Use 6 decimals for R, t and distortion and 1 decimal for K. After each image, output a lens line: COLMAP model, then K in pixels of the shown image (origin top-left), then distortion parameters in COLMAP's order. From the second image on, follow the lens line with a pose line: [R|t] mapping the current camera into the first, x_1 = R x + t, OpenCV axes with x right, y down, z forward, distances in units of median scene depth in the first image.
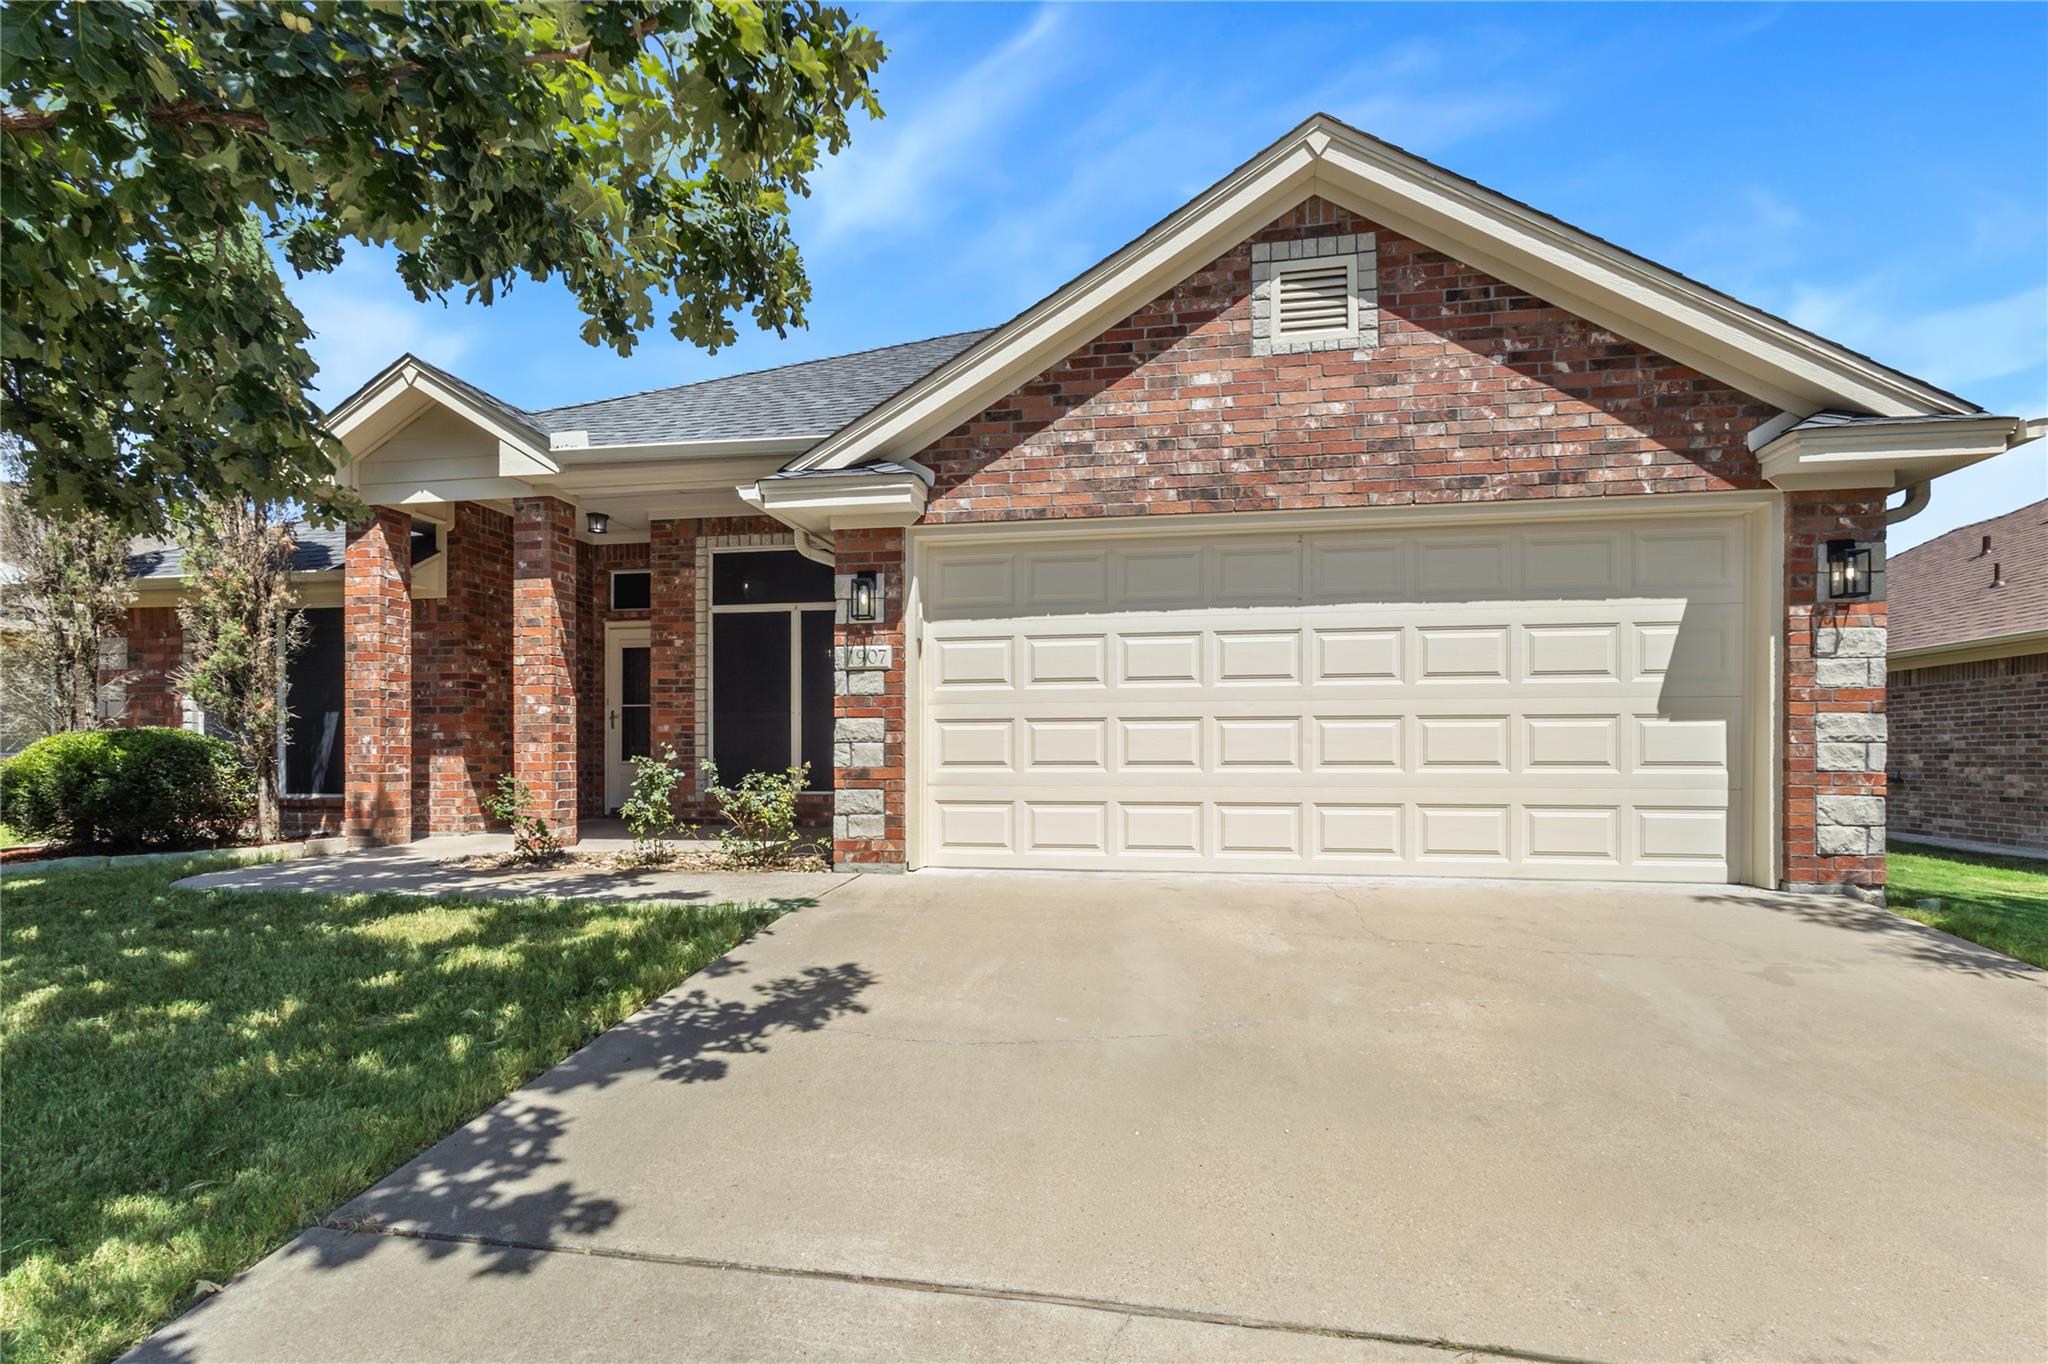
lens RADIAL K [[964.3, 0, 1000.9], [0, 964.3, 756.7], [0, 0, 1]] dist [-0.001510, -0.000186]
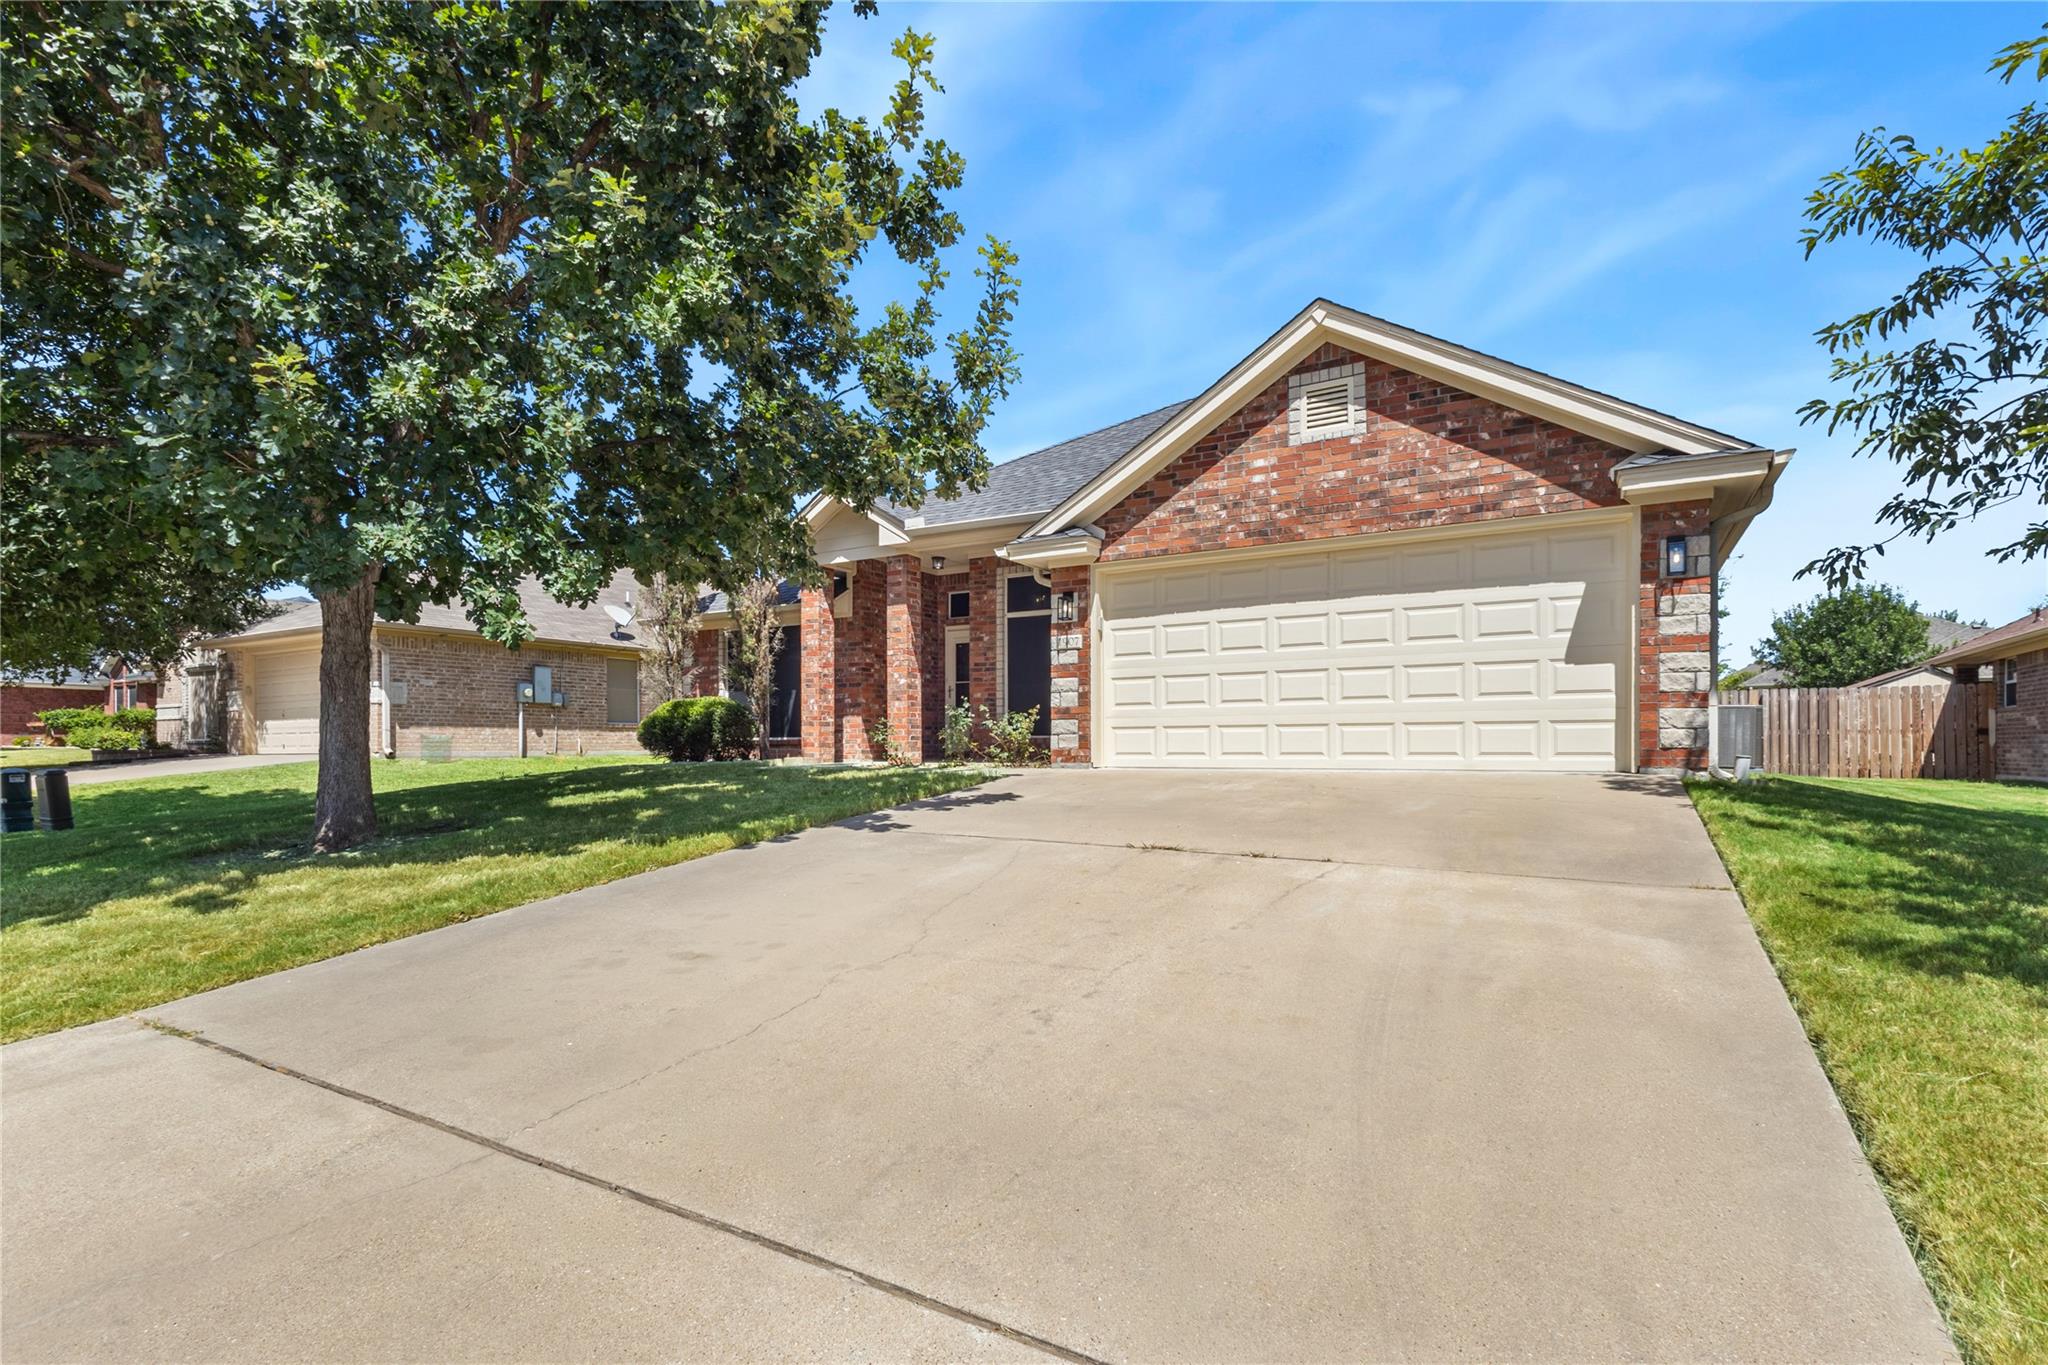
lens RADIAL K [[964.3, 0, 1000.9], [0, 964.3, 757.2], [0, 0, 1]] dist [-0.001510, -0.000186]
pose [[0.932825, 0.002706, -0.360319, 0.376628], [0.000841, 0.999953, 0.009688, 0.086671], [0.360328, -0.009340, 0.932779, -0.658164]]
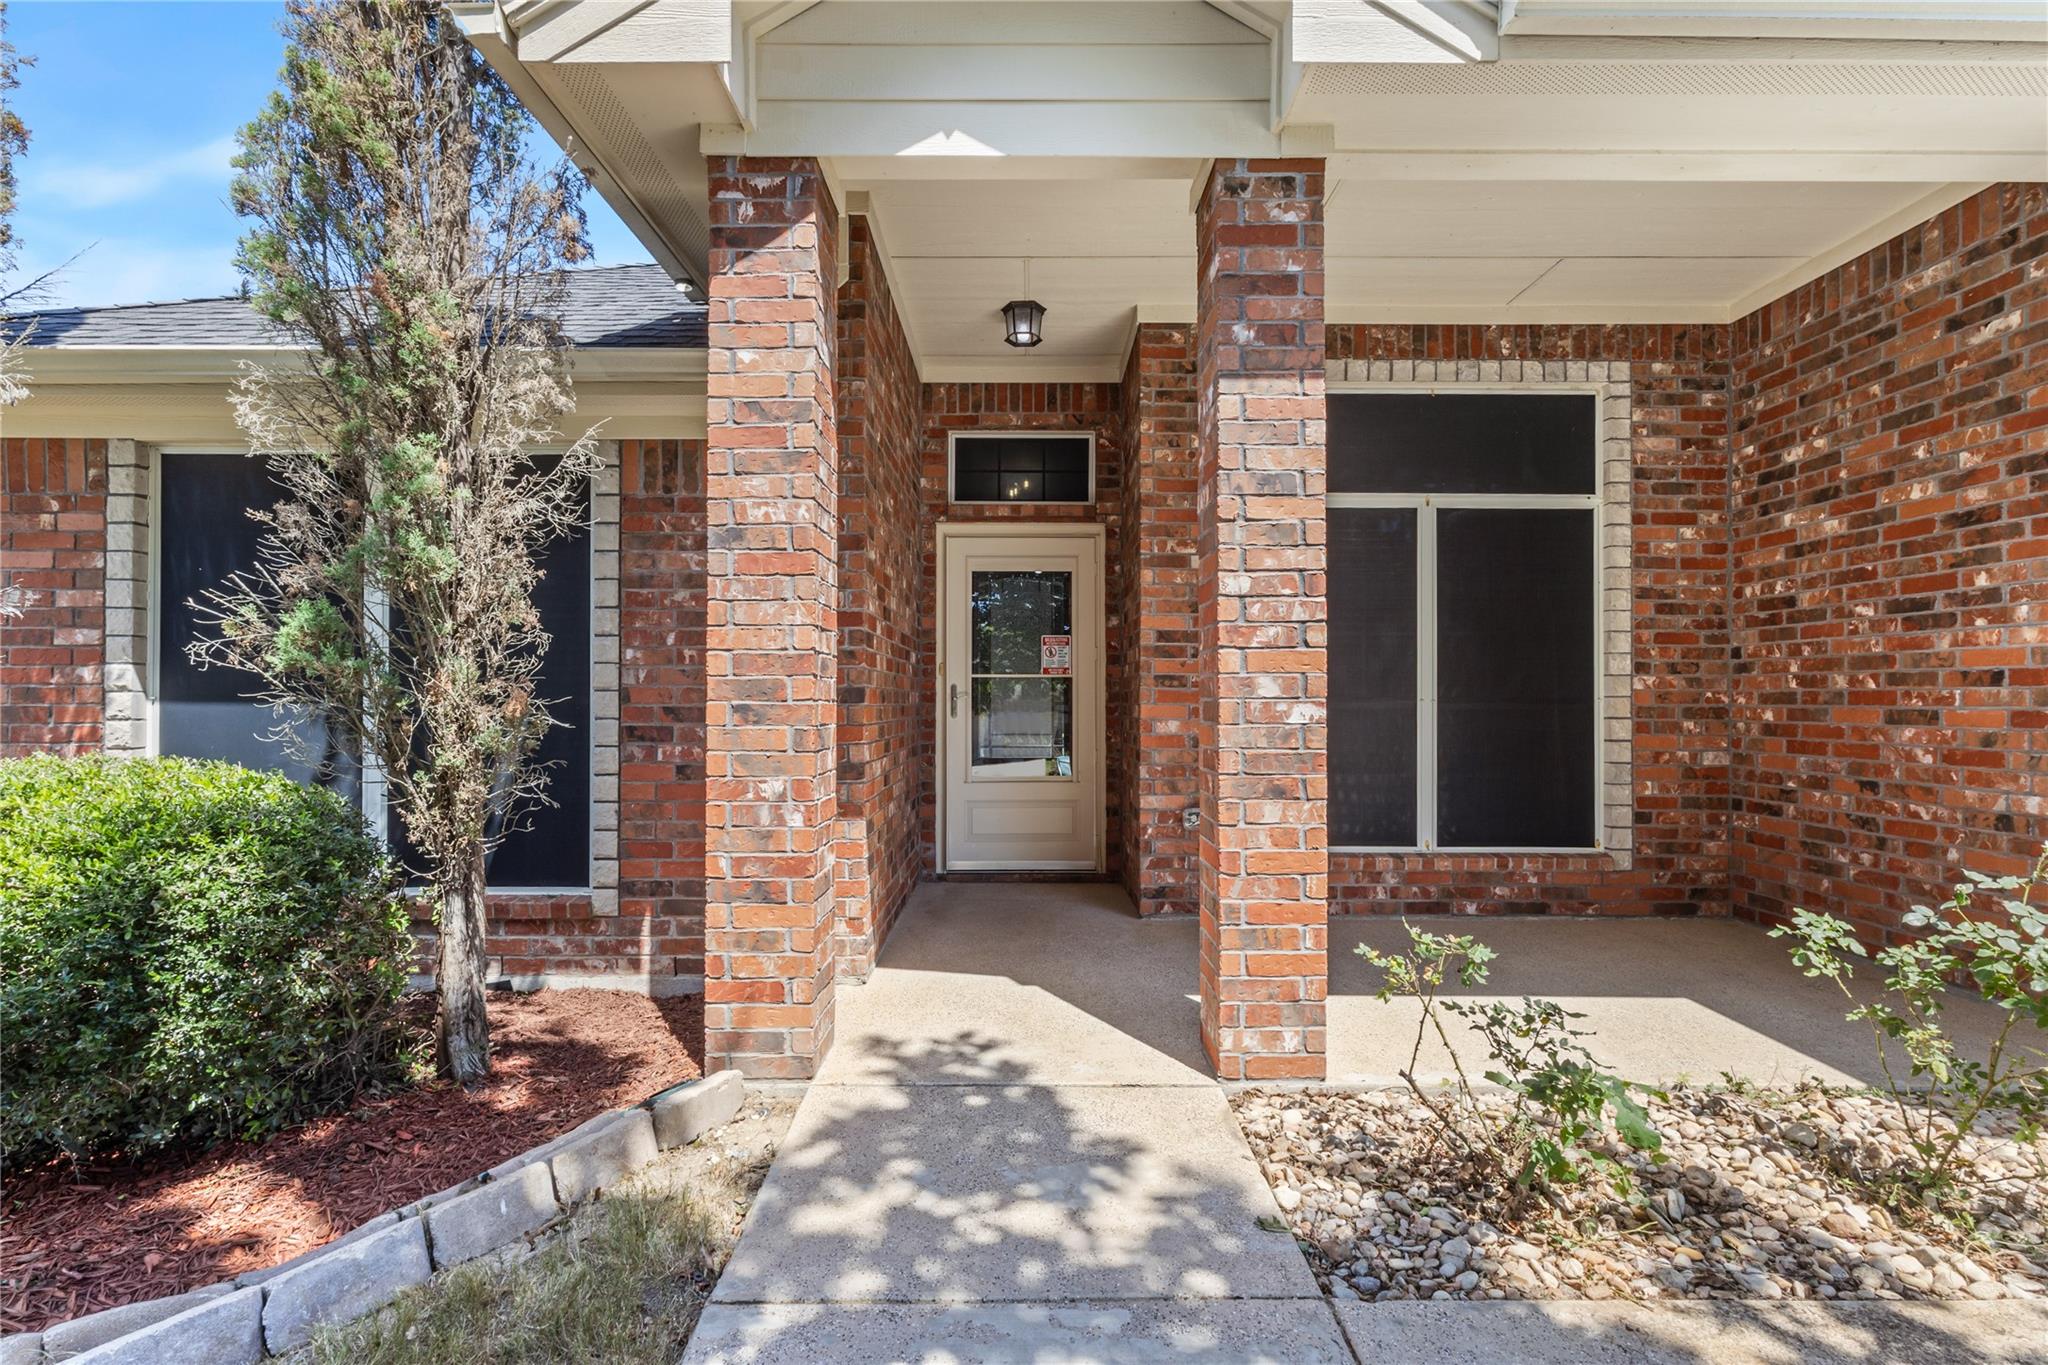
lens RADIAL K [[966.0, 0, 1024.0], [0, 966.0, 682.5], [0, 0, 1]] dist [-0.003007, -0.000396]
pose [[0.985368, 0.007749, 0.170261, -0.825743], [-0.003826, 0.999720, -0.023353, -0.065541], [-0.170395, 0.022360, 0.985122, 0.816336]]
